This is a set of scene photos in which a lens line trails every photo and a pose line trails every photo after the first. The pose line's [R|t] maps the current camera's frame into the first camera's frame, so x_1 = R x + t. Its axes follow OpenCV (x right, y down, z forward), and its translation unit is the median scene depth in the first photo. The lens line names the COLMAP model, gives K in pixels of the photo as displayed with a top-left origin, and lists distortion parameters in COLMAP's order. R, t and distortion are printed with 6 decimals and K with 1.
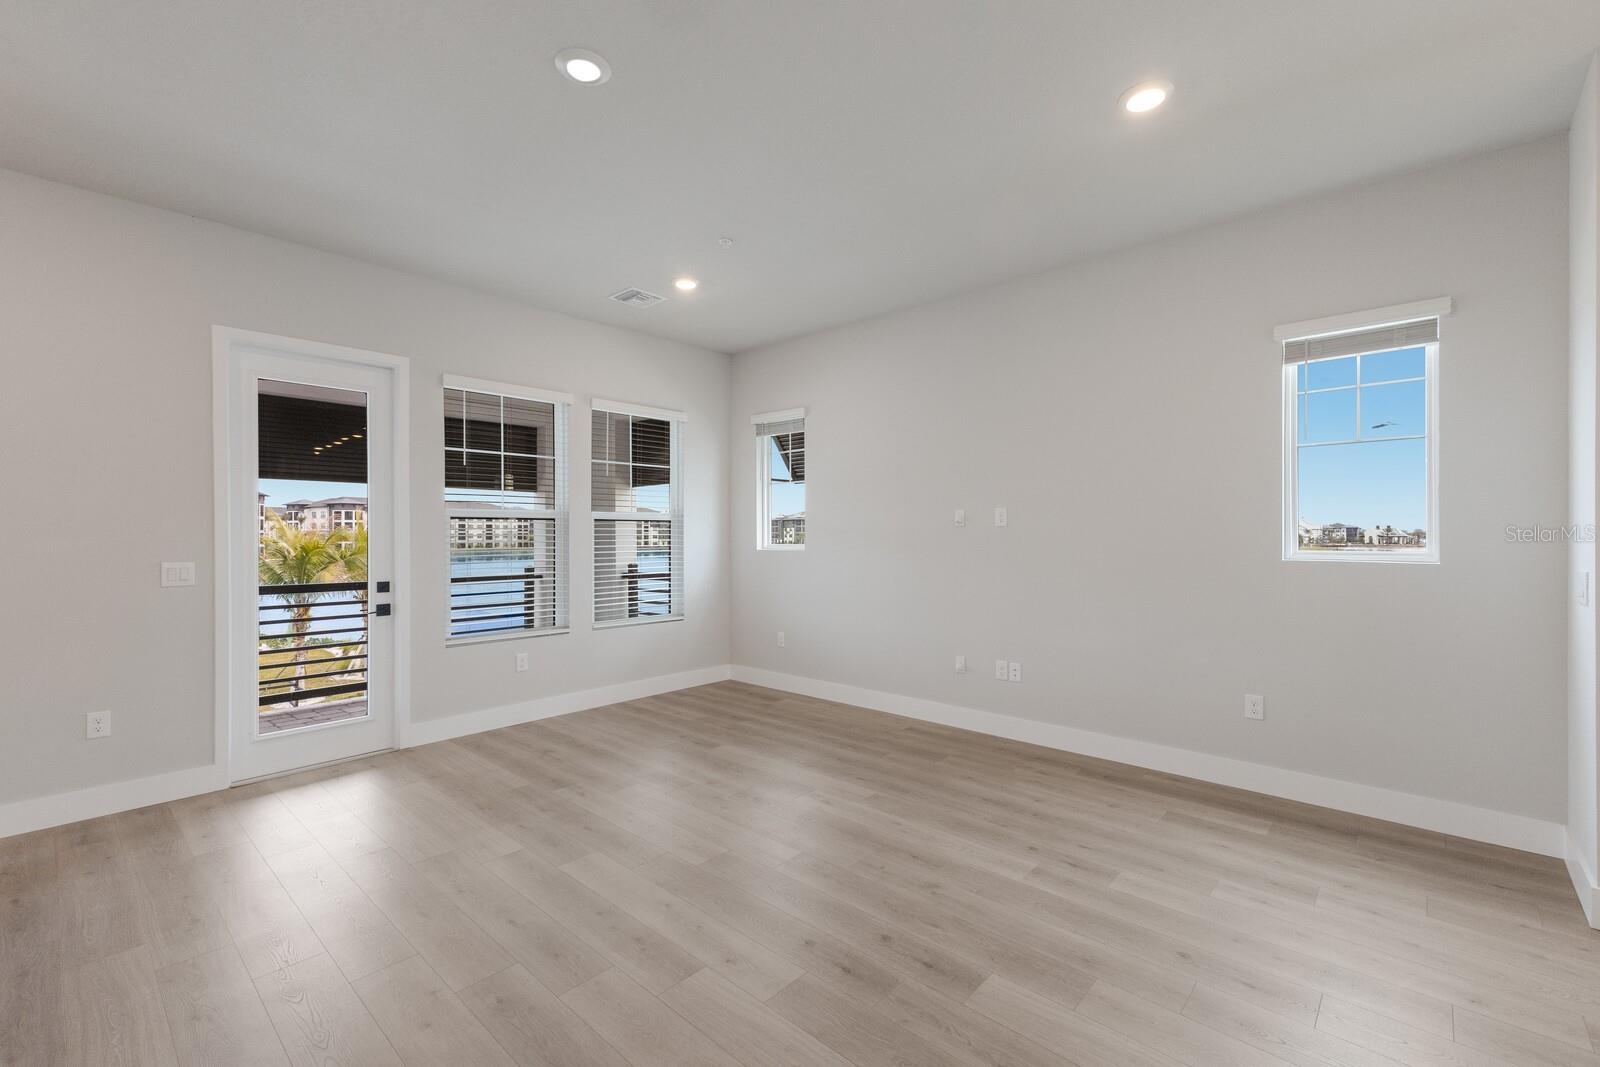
lens RADIAL K [[683.9, 0, 804.8], [0, 683.9, 530.0], [0, 0, 1]] dist [0.015399, 0.000072]
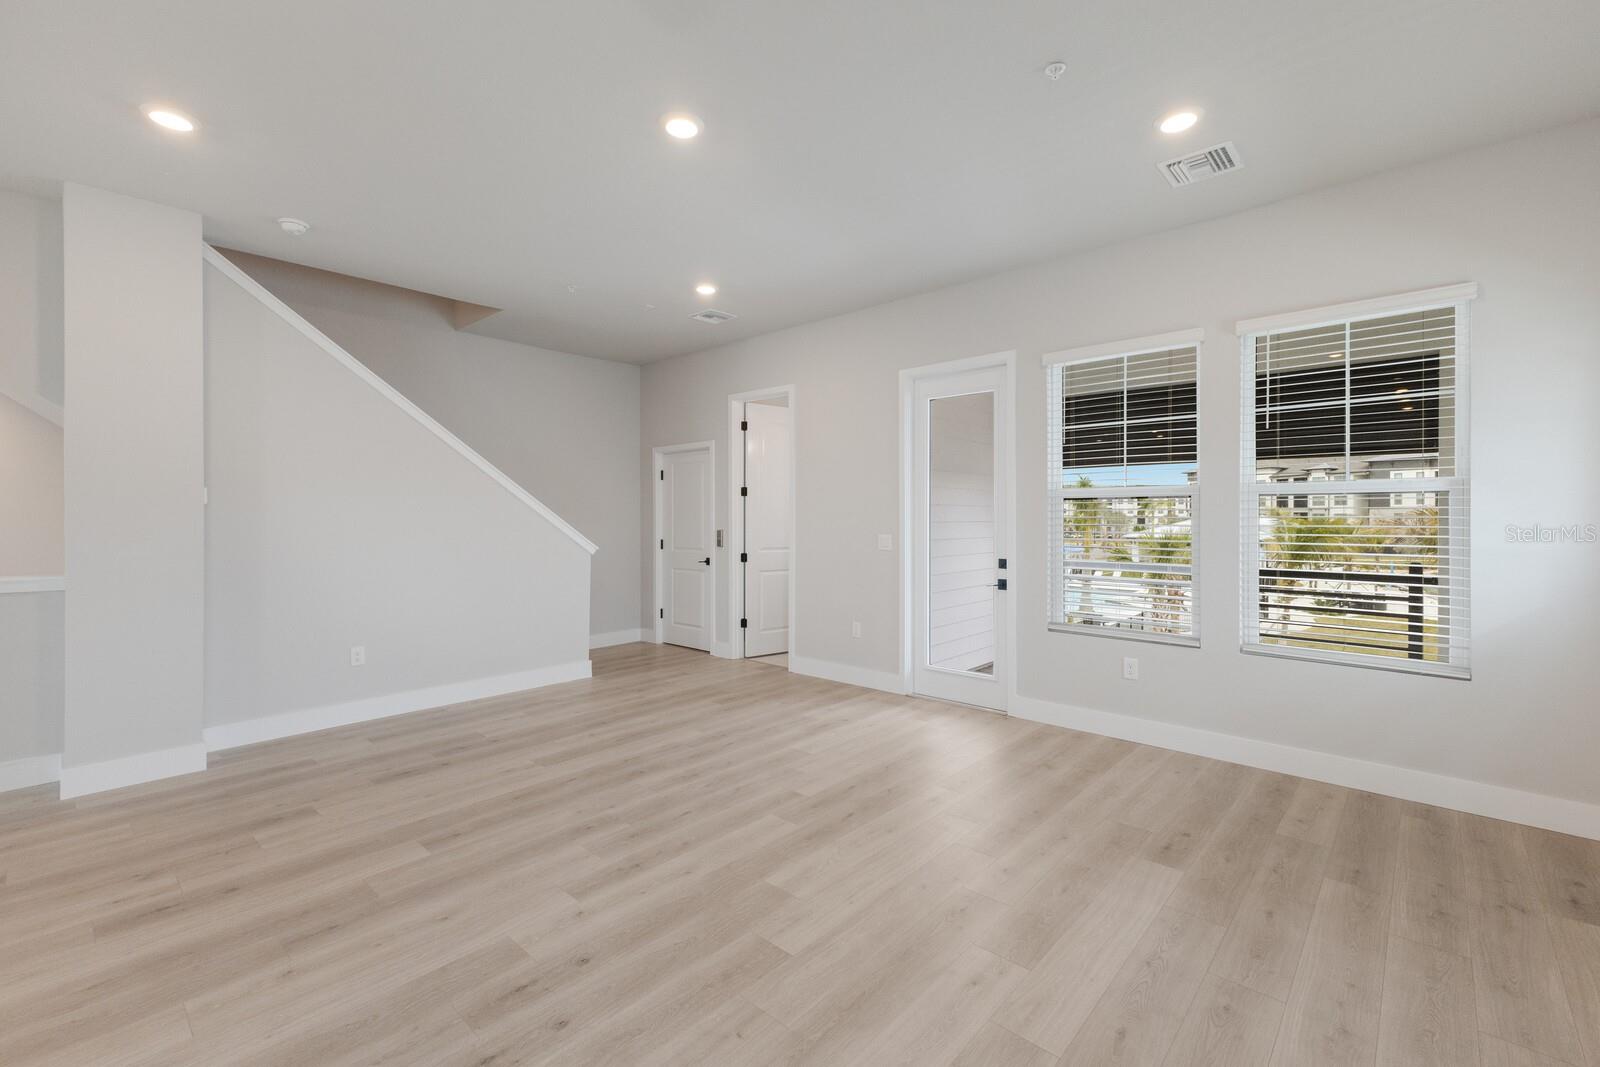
lens RADIAL K [[686.4, 0, 810.0], [0, 686.4, 522.2], [0, 0, 1]] dist [0.018341, -0.000047]
pose [[-0.000343, 0.009659, -0.999953, 0.468214], [0.004446, 0.999943, 0.009657, 0.003296], [0.999990, -0.004443, -0.000386, 0.660069]]
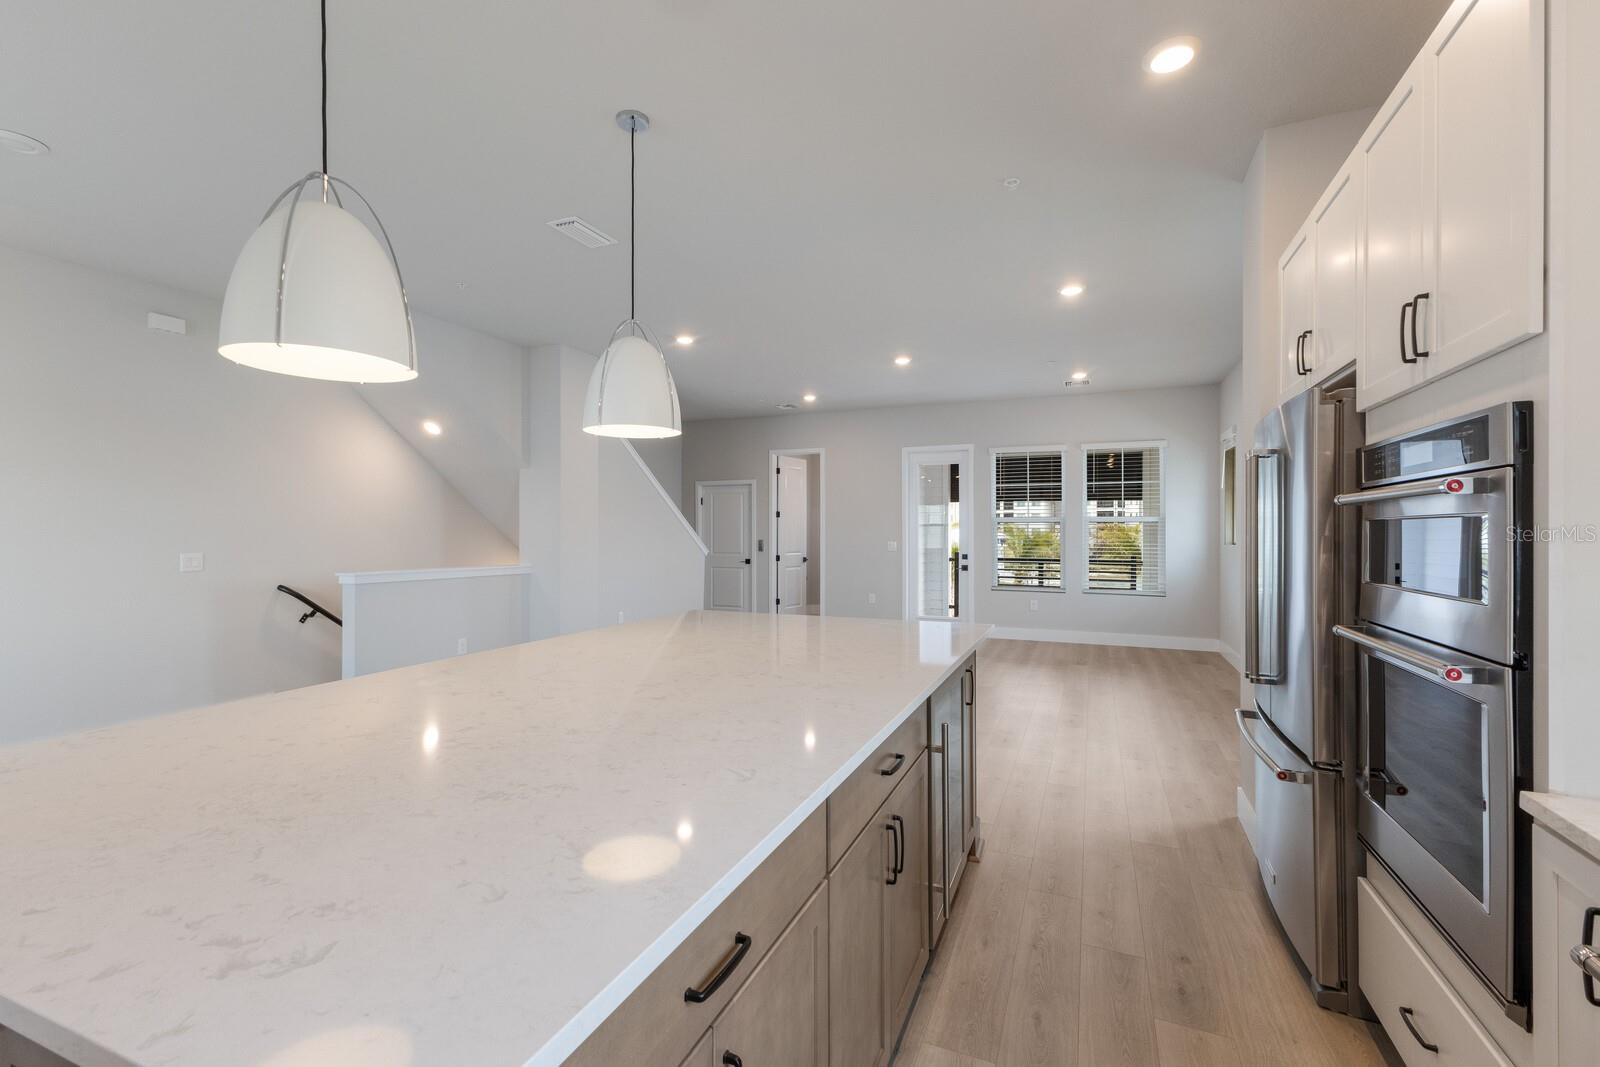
lens RADIAL K [[702.5, 0, 800.0], [0, 702.5, 533.5], [0, 0, 1]] dist [0.015116, 0.000142]
pose [[0.329917, 0.006013, -0.943991, 1.161144], [0.001508, 0.999975, 0.006896, -0.002339], [0.944009, -0.003699, 0.329899, -0.155861]]
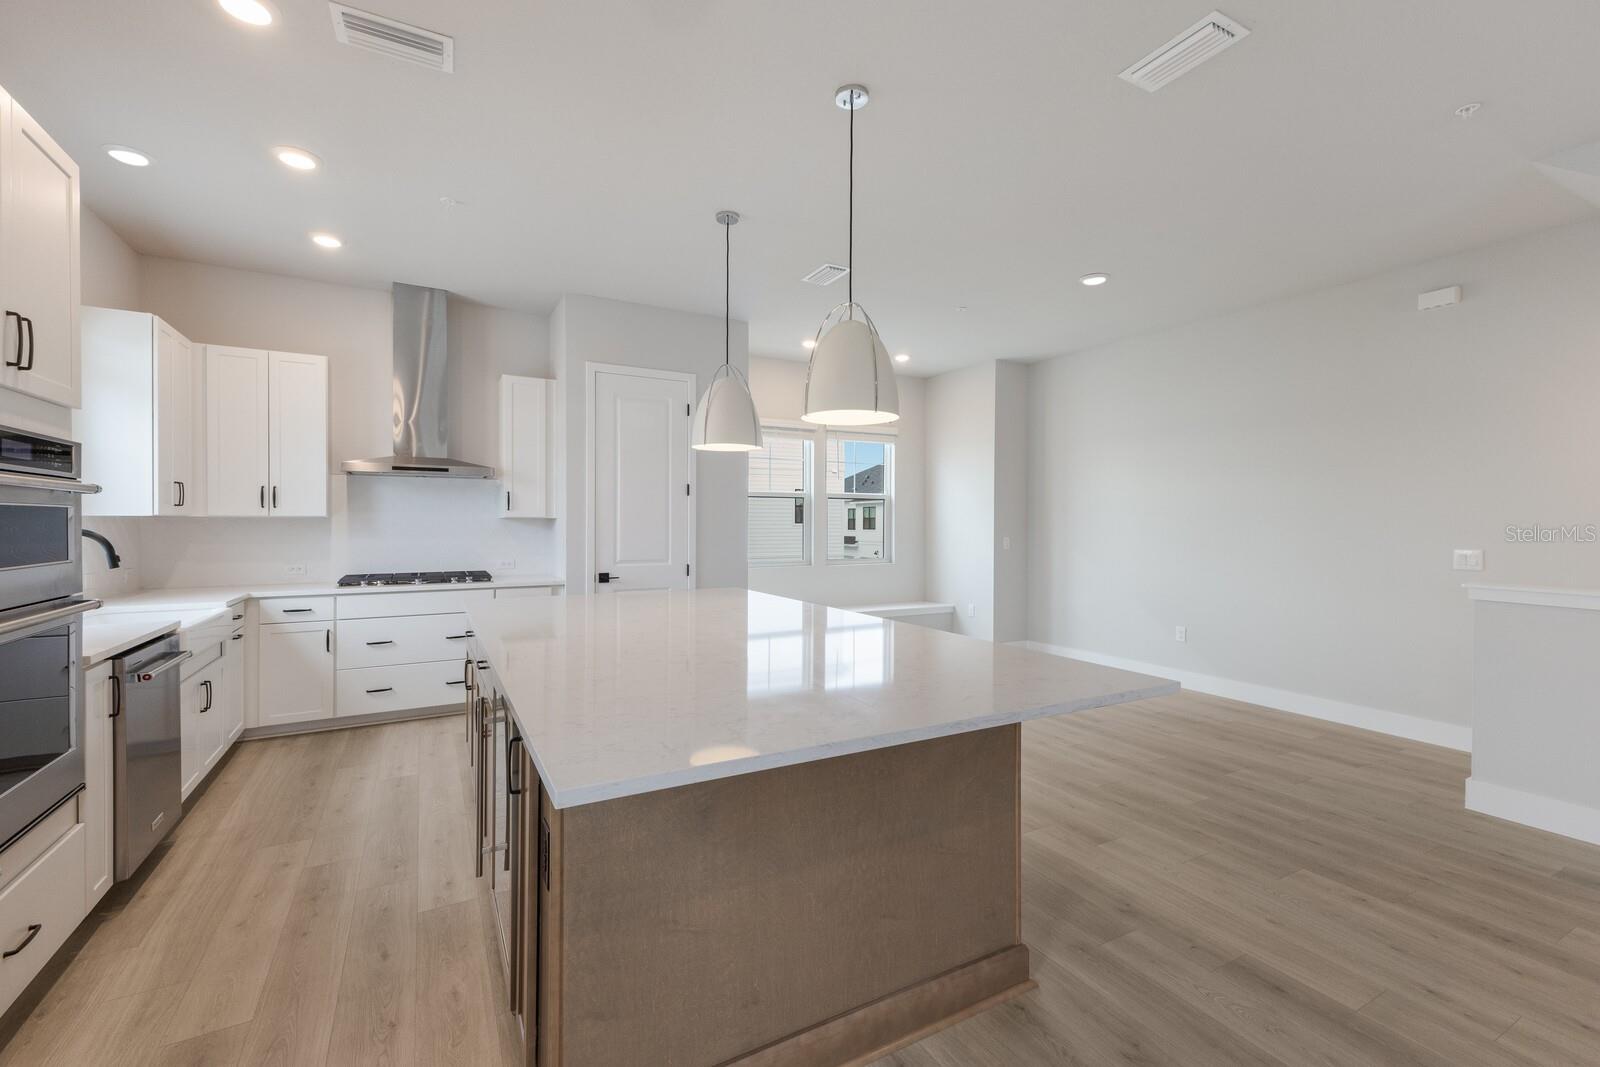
lens RADIAL K [[683.9, 0, 804.8], [0, 683.9, 530.0], [0, 0, 1]] dist [0.015399, 0.000072]
pose [[-0.945439, -0.004834, 0.325762, 0.365445], [-0.002717, 0.999972, 0.006953, 0.003978], [-0.325787, 0.005688, -0.945426, 0.484716]]
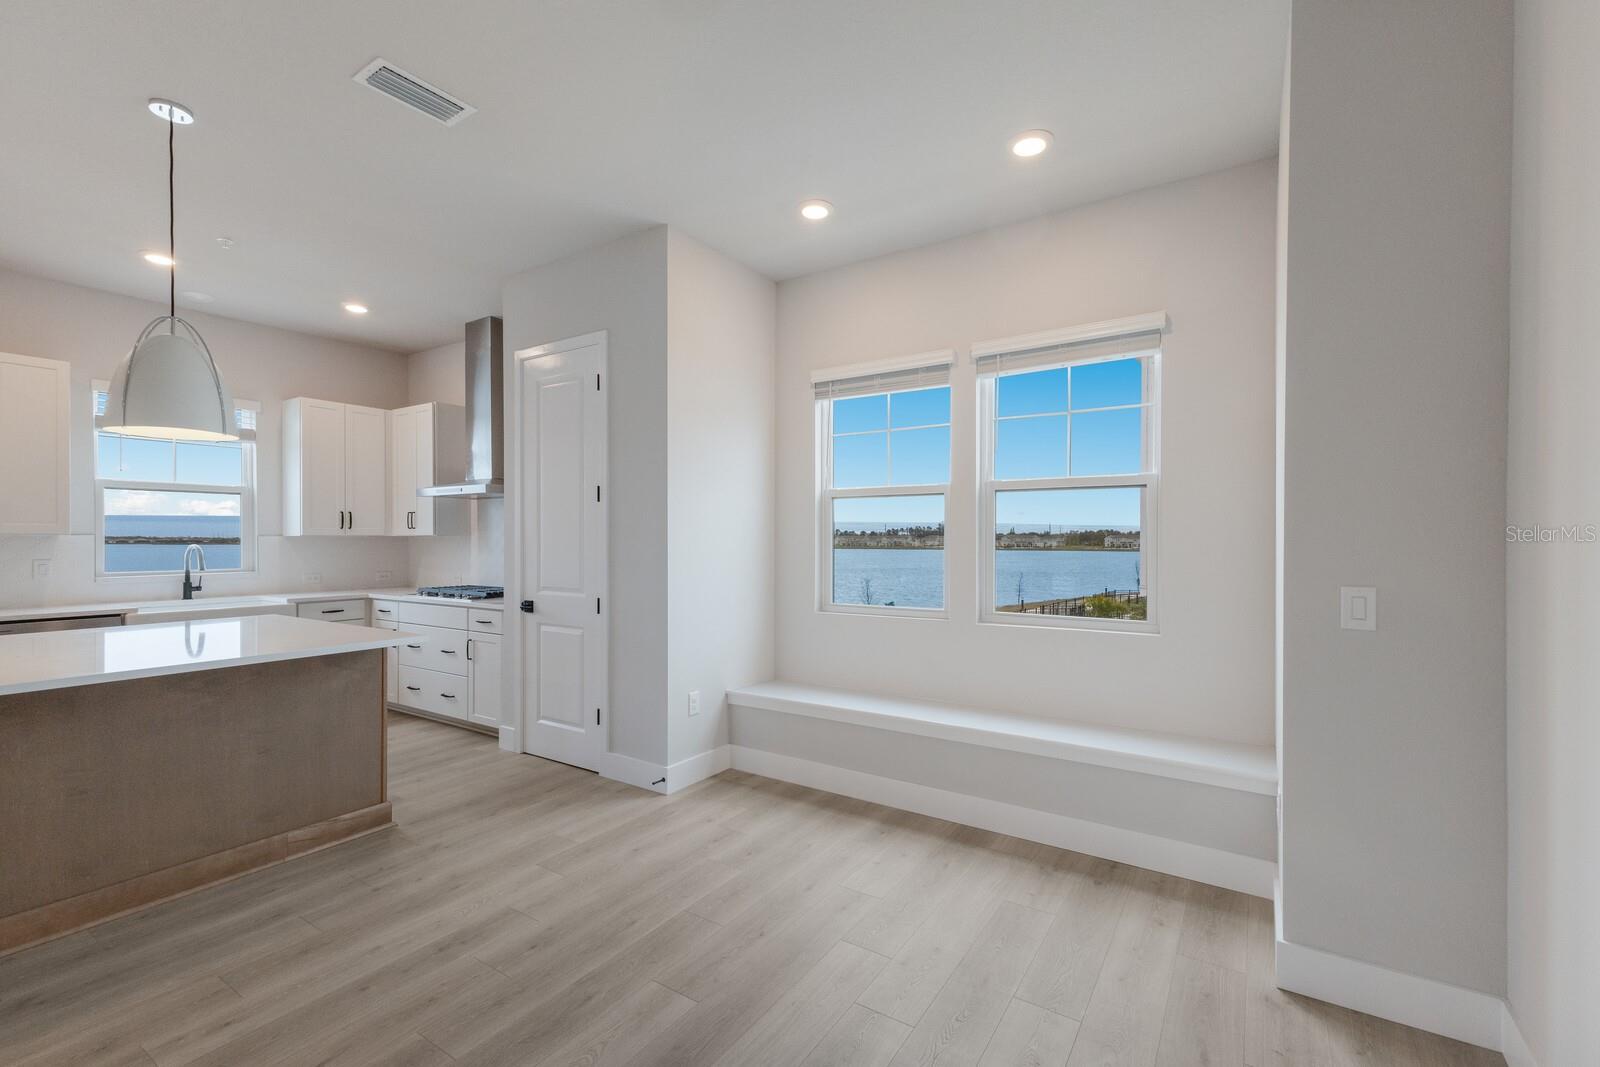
lens RADIAL K [[693.4, 0, 801.5], [0, 693.4, 542.6], [0, 0, 1]] dist [0.016114, -0.000001]
pose [[-0.151457, -0.003375, 0.988458, 0.042358], [-0.003683, 0.999989, 0.002850, -0.000030], [-0.988457, -0.003209, -0.151468, -0.726362]]
